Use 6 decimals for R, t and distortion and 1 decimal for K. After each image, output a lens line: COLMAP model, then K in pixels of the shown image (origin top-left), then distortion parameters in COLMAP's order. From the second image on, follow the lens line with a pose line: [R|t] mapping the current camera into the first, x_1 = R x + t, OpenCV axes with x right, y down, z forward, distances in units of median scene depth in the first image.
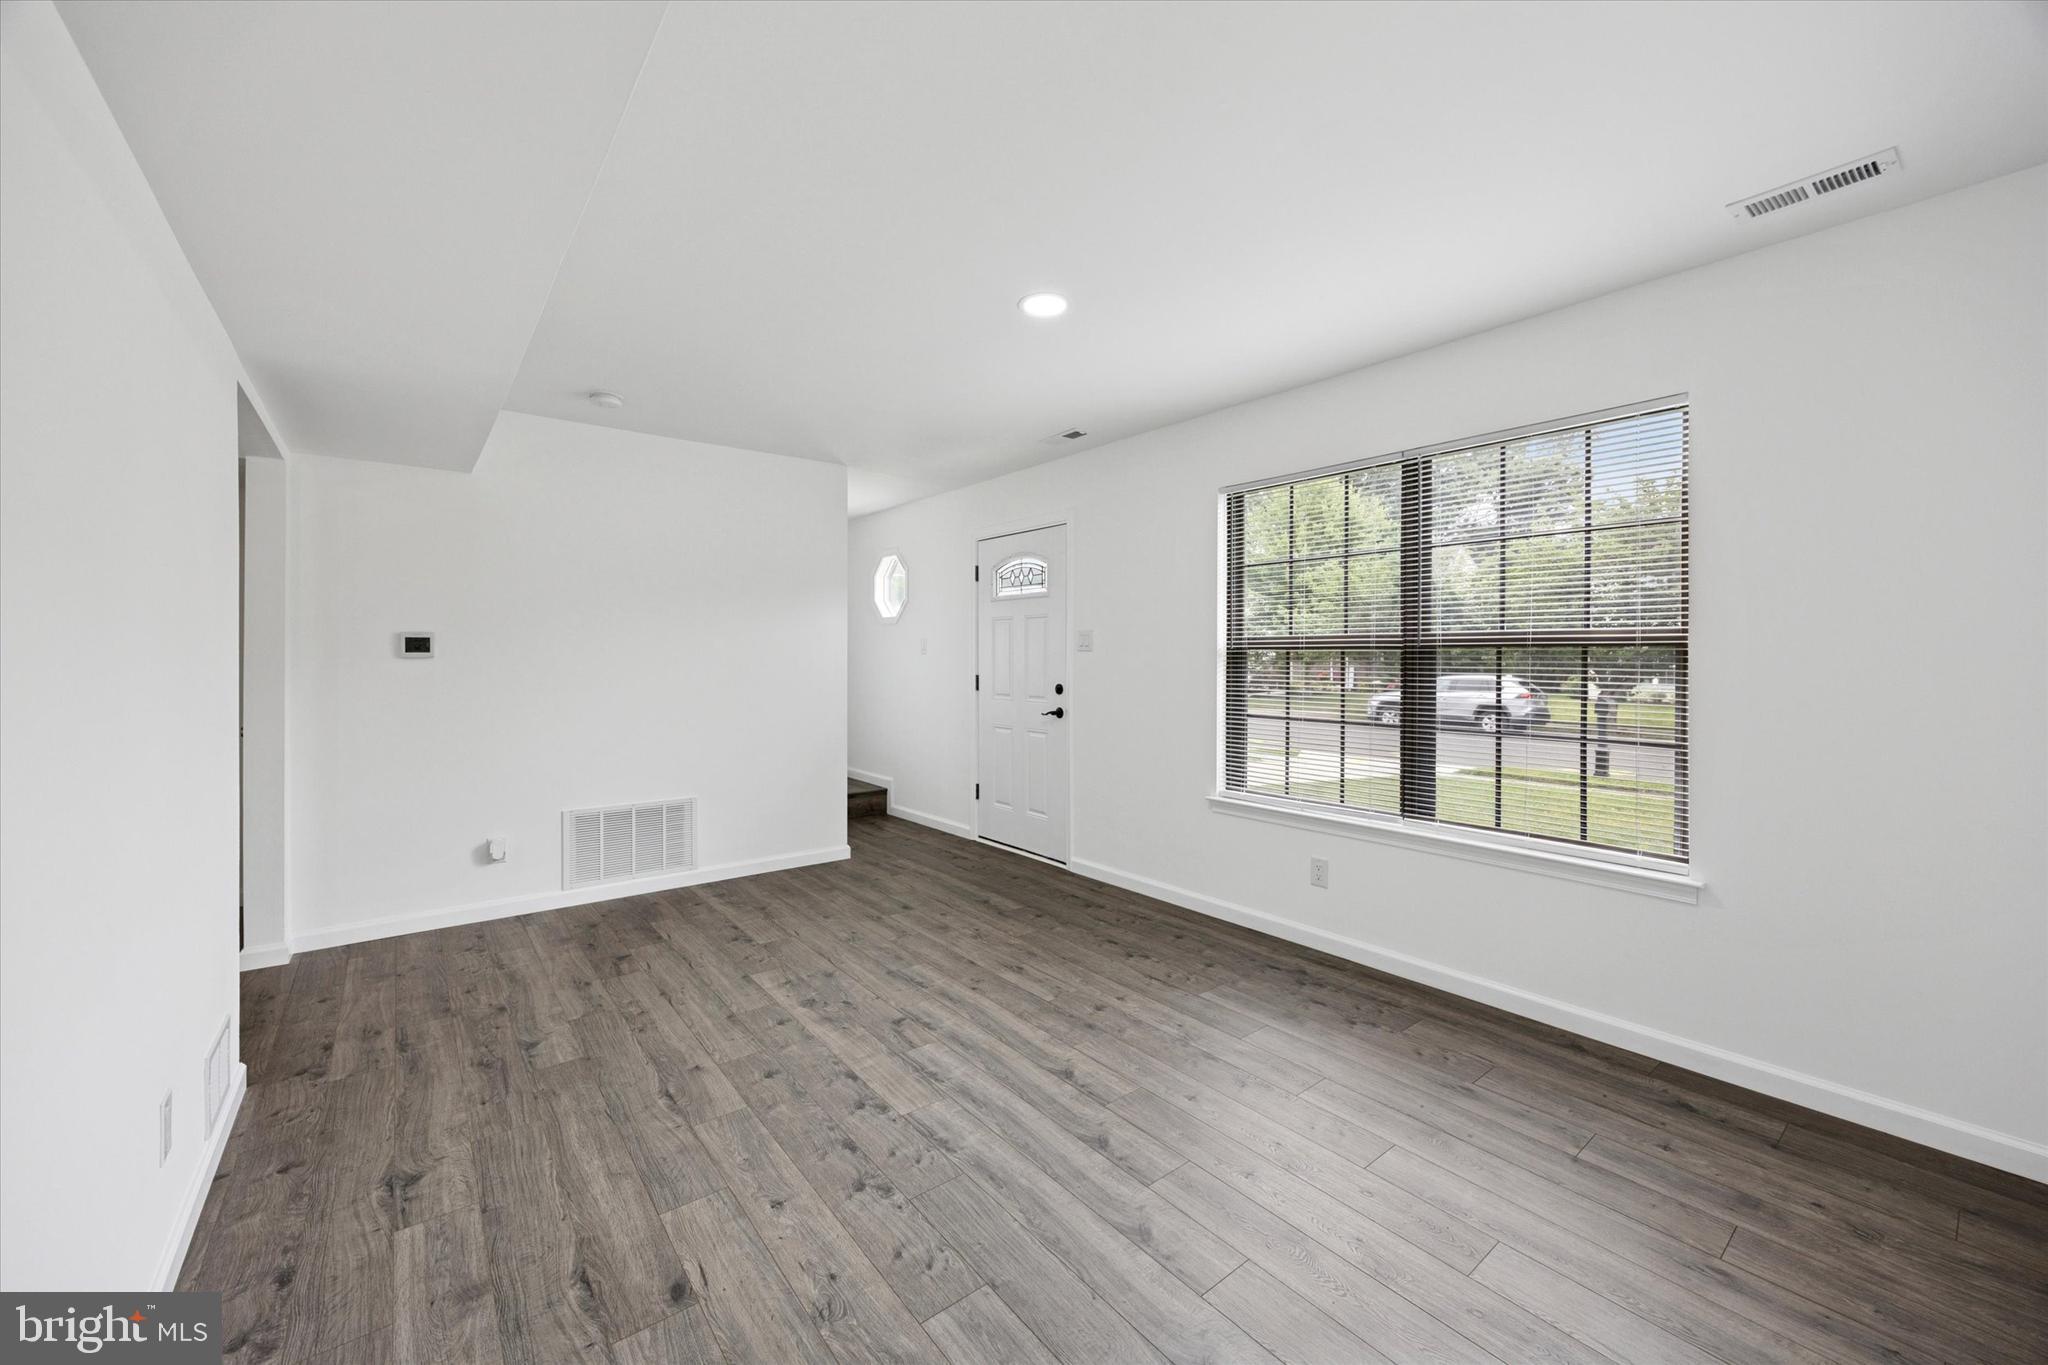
lens RADIAL K [[790.5, 0, 1021.5], [0, 790.5, 663.8], [0, 0, 1]] dist [-0.003181, 0.000011]
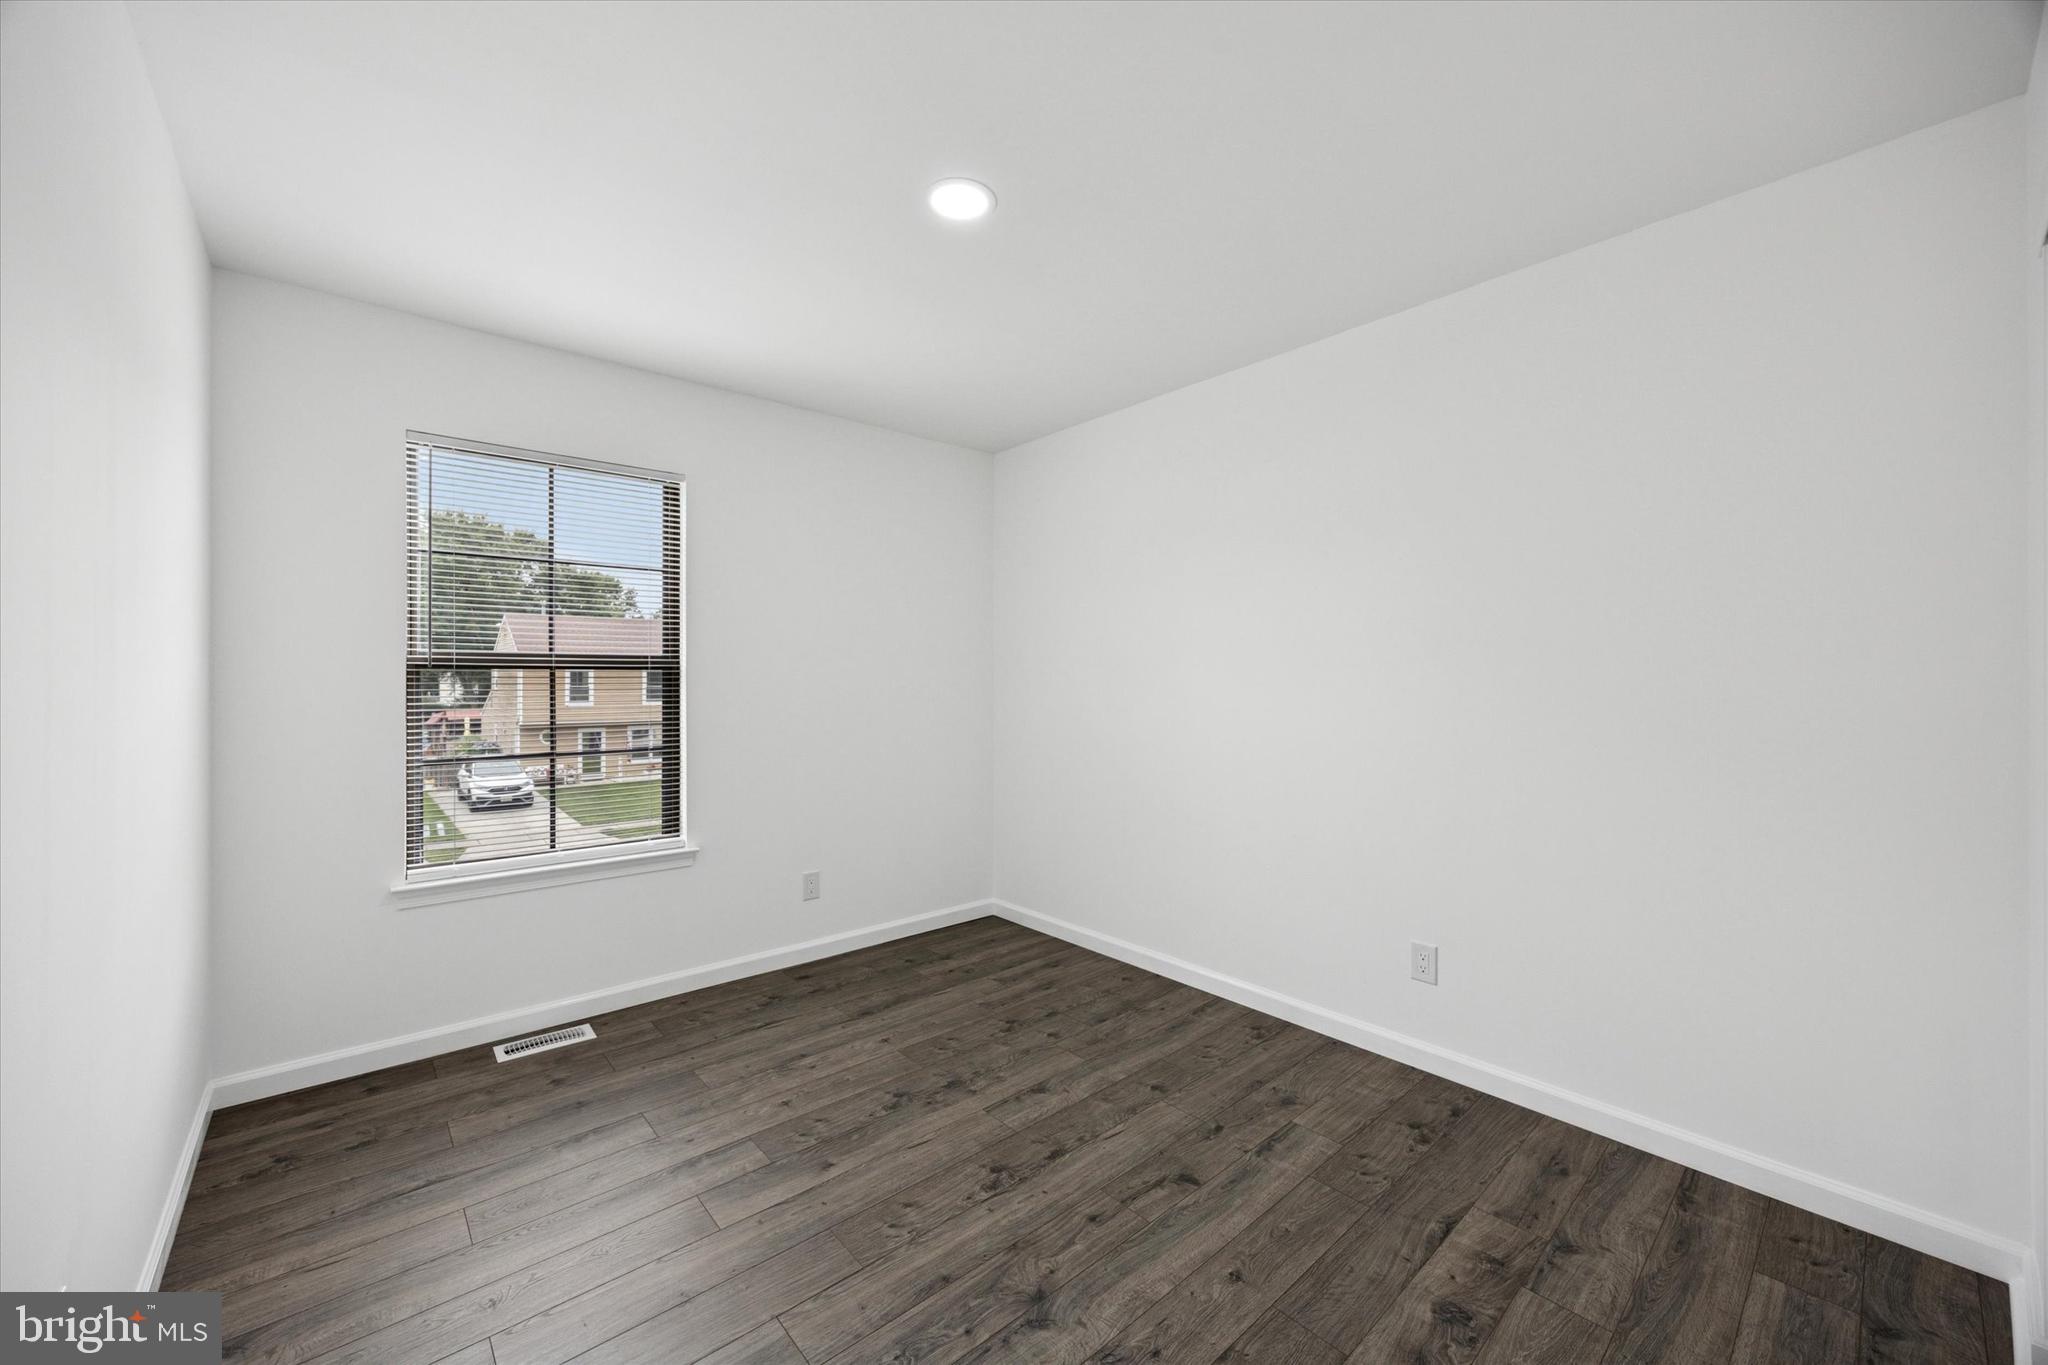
lens RADIAL K [[790.5, 0, 989.0], [0, 790.5, 677.7], [0, 0, 1]] dist [-0.003181, 0.000011]
pose [[-0.026950, -0.002150, 0.999634, -0.518491], [0.014913, 0.999886, 0.002553, -0.004174], [-0.999526, 0.014977, -0.026915, 0.595703]]
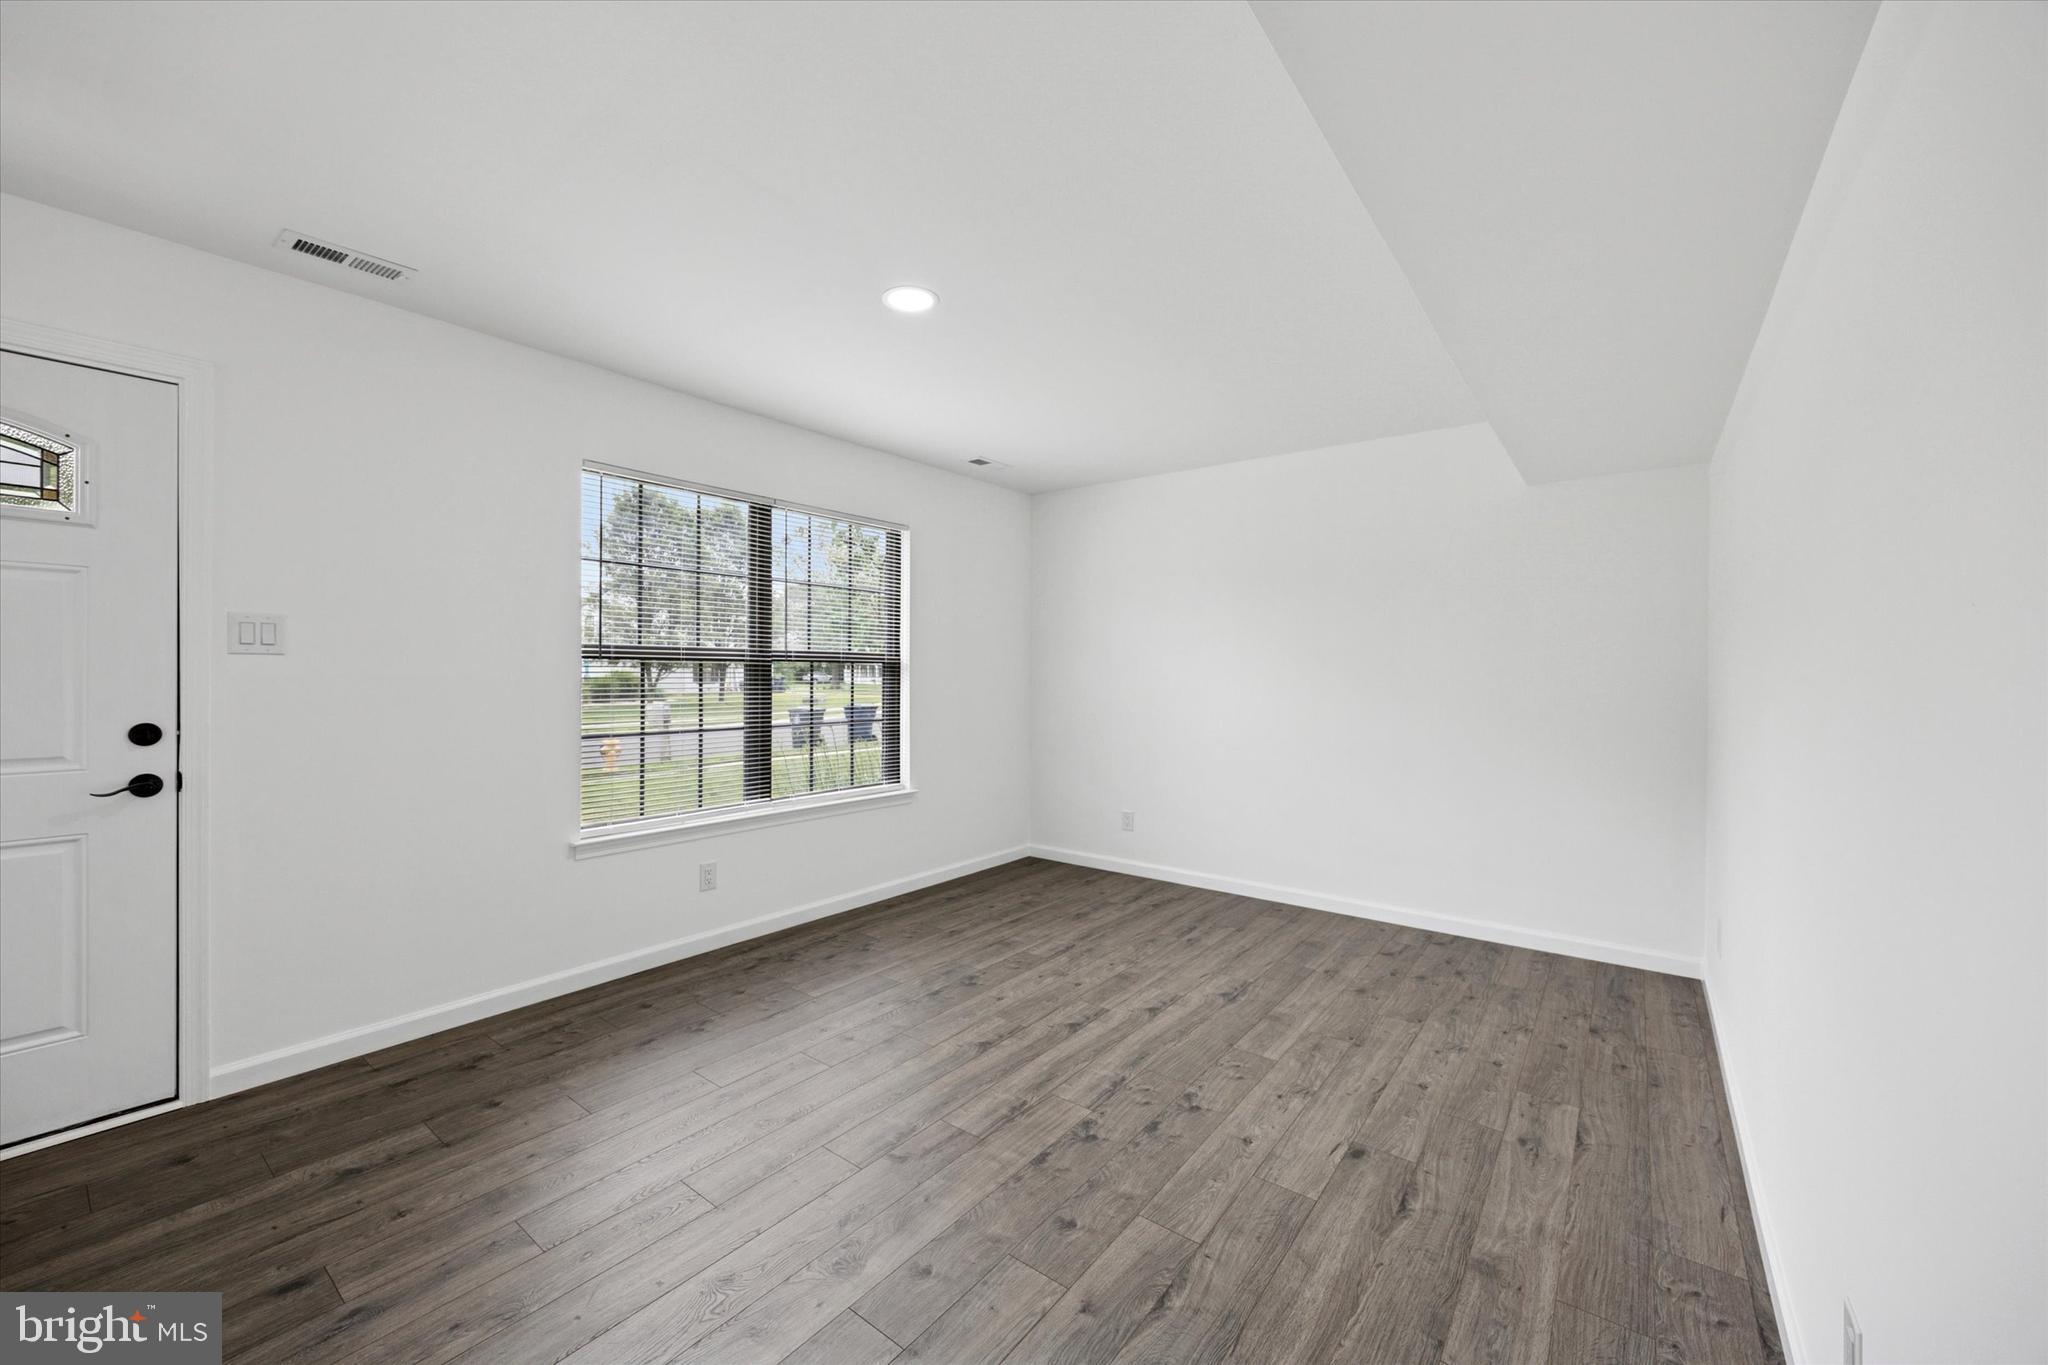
lens RADIAL K [[790.5, 0, 1011.7], [0, 790.5, 683.9], [0, 0, 1]] dist [-0.003181, 0.000011]
pose [[-0.236186, -0.017994, 0.971541, -0.916671], [0.000791, 0.999825, 0.018711, -0.009401], [-0.971708, 0.005188, -0.236130, 1.092872]]
